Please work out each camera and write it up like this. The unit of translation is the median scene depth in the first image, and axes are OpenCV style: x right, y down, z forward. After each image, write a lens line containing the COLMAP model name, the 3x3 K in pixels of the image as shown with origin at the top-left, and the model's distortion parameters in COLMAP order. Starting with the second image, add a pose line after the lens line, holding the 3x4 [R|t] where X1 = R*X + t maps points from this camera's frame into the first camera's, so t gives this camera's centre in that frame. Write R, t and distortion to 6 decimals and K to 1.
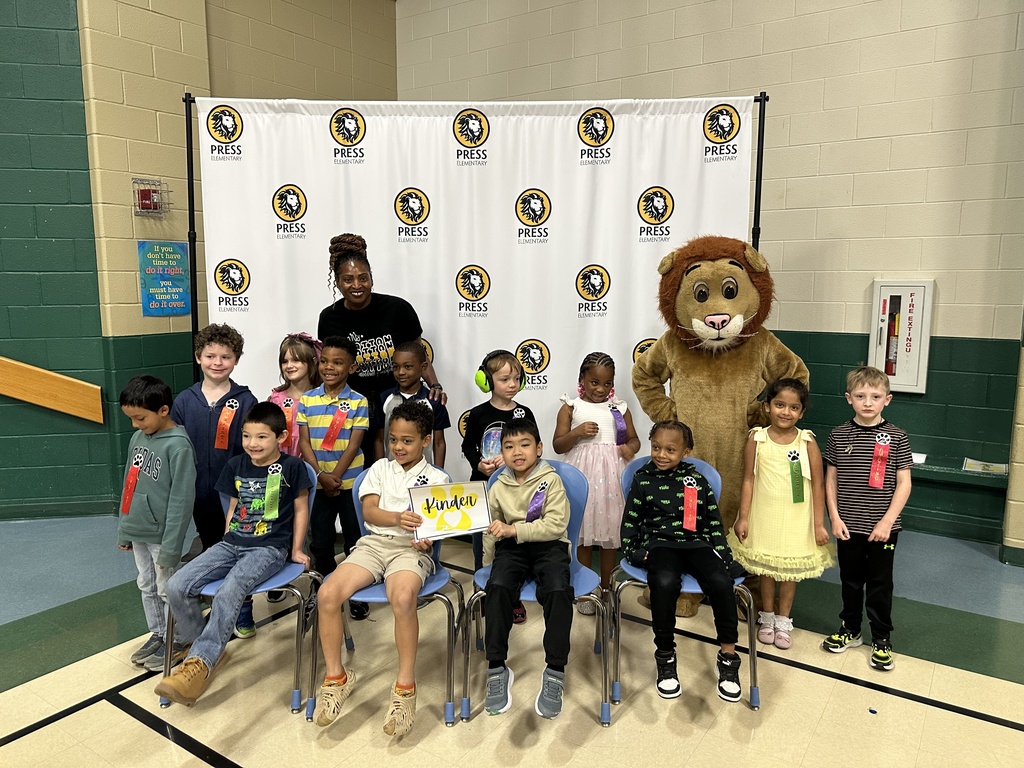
lens RADIAL K [[714.1, 0, 510.5], [0, 714.1, 377.1], [0, 0, 1]] dist [0.011492, -0.034059]
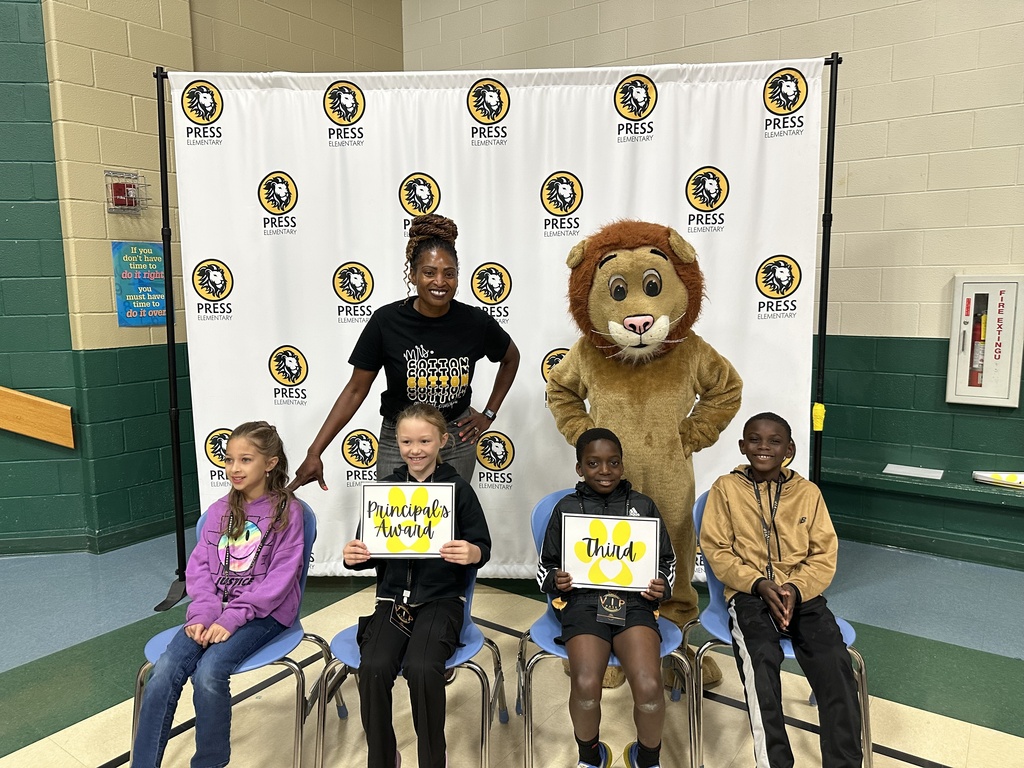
lens RADIAL K [[714.1, 0, 508.1], [0, 714.1, 380.6], [0, 0, 1]] dist [0.011492, -0.034059]
pose [[0.999769, -0.008879, -0.019566, -0.017496], [0.008787, 0.999950, -0.004807, -0.011692], [0.019607, 0.004634, 0.999797, 0.148504]]
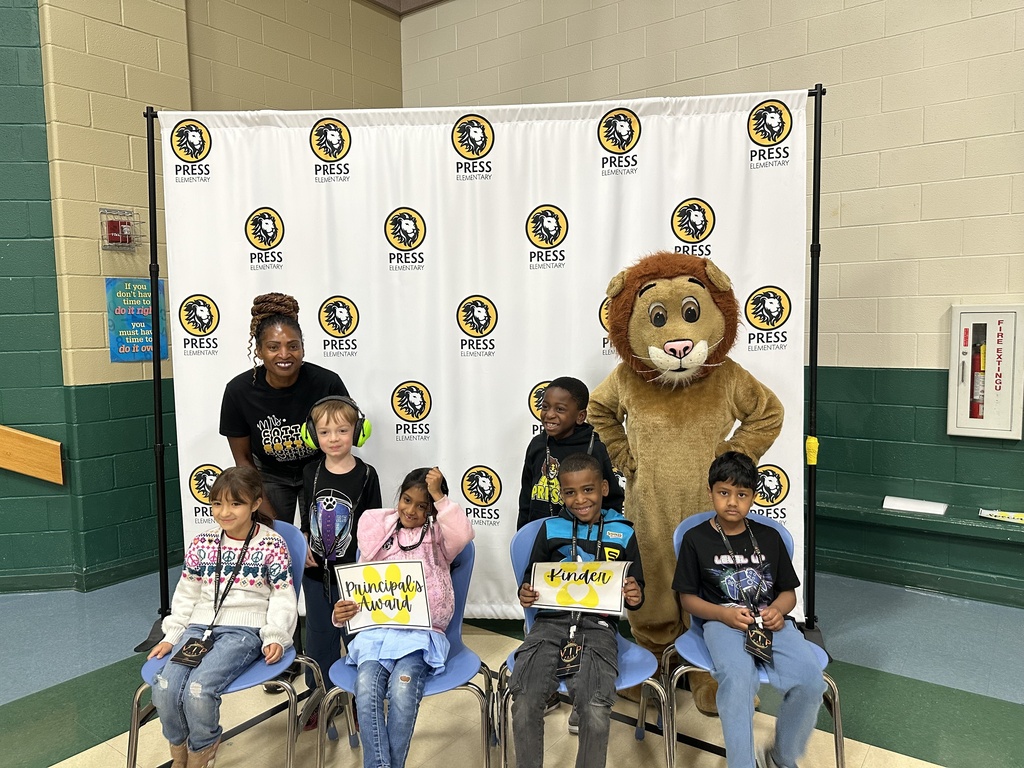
lens RADIAL K [[714.1, 0, 509.2], [0, 714.1, 378.0], [0, 0, 1]] dist [0.011492, -0.034059]
pose [[0.999205, -0.015275, -0.036819, 0.015258], [0.013236, 0.998399, -0.054997, -0.012253], [0.037600, 0.054466, 0.997807, 0.160930]]
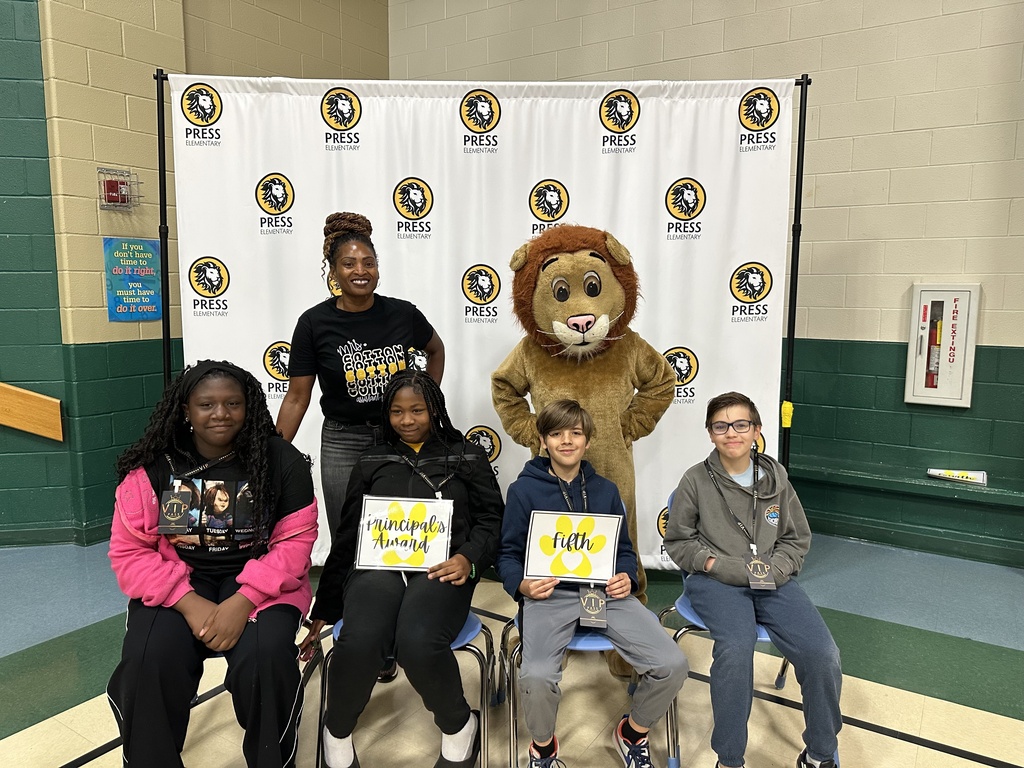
lens RADIAL K [[714.1, 0, 510.9], [0, 714.1, 377.0], [0, 0, 1]] dist [0.011492, -0.034059]
pose [[0.999671, 0.000567, 0.025643, -0.038626], [-0.000282, 0.999938, -0.011106, -0.006697], [-0.025647, 0.011095, 0.999609, 0.108743]]
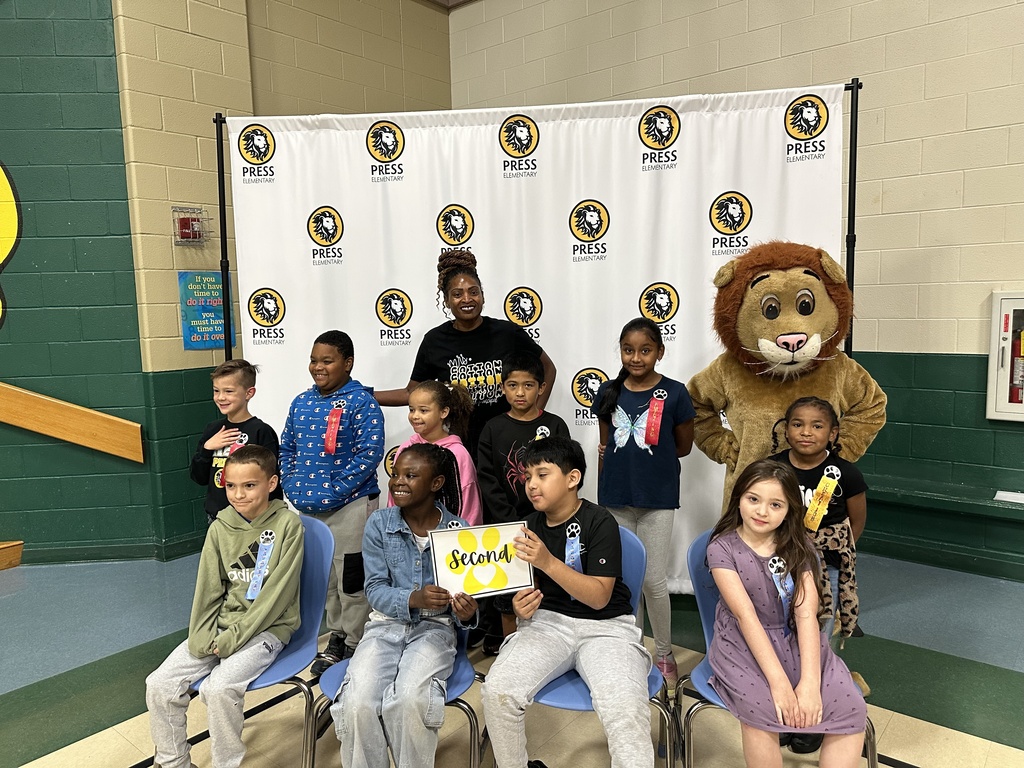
lens RADIAL K [[714.1, 0, 515.9], [0, 714.1, 378.1], [0, 0, 1]] dist [0.011492, -0.034059]
pose [[0.995288, -0.015423, -0.095730, 0.022412], [0.012765, 0.999517, -0.028324, -0.017648], [0.096120, 0.026969, 0.995004, 0.109933]]
